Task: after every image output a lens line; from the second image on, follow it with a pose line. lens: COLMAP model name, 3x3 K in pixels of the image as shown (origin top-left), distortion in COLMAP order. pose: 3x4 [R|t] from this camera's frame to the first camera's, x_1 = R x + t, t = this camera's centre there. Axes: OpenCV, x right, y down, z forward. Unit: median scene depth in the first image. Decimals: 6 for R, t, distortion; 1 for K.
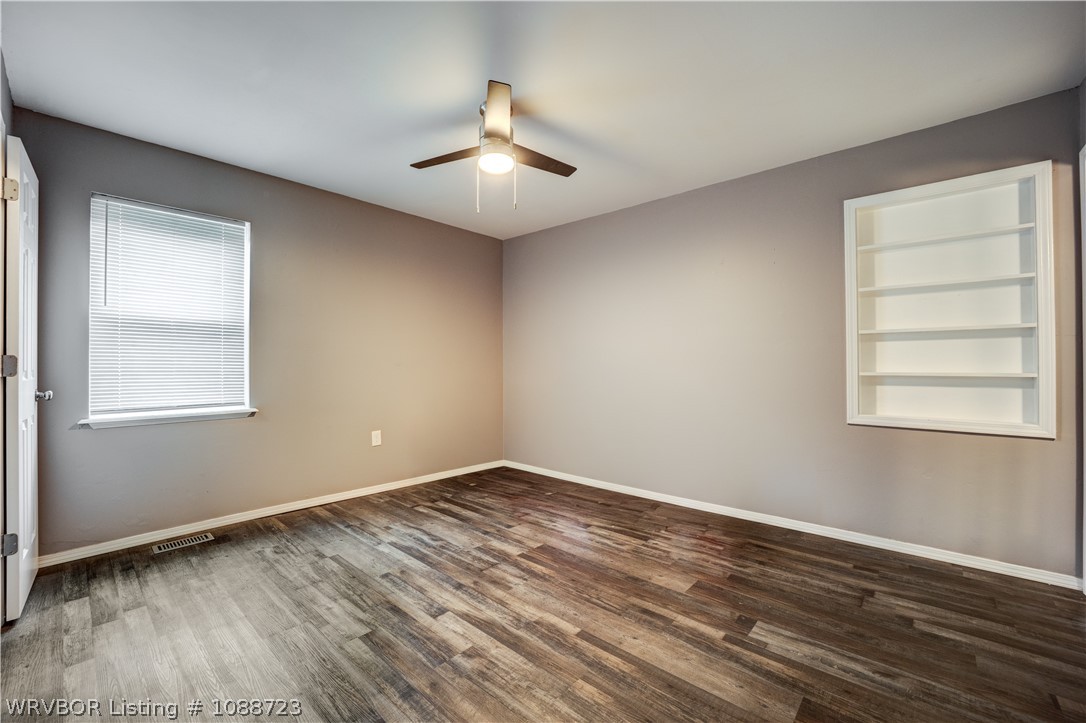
lens RADIAL K [[441.2, 0, 542.4], [0, 441.2, 363.6], [0, 0, 1]] dist [-0.023477, 0.000332]
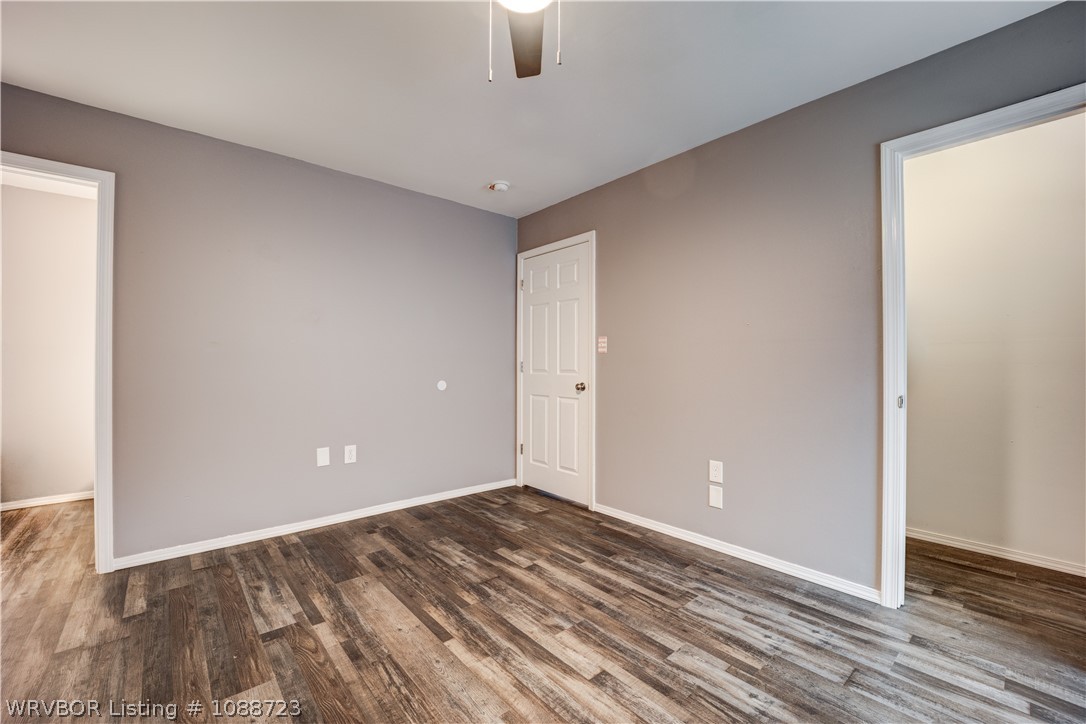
lens RADIAL K [[441.2, 0, 542.4], [0, 441.2, 364.1], [0, 0, 1]] dist [-0.023477, 0.000332]
pose [[-0.992645, -0.000831, 0.121057, -0.248183], [-0.000322, 0.999991, 0.004229, -0.006782], [-0.121059, 0.004159, -0.992637, 1.974729]]
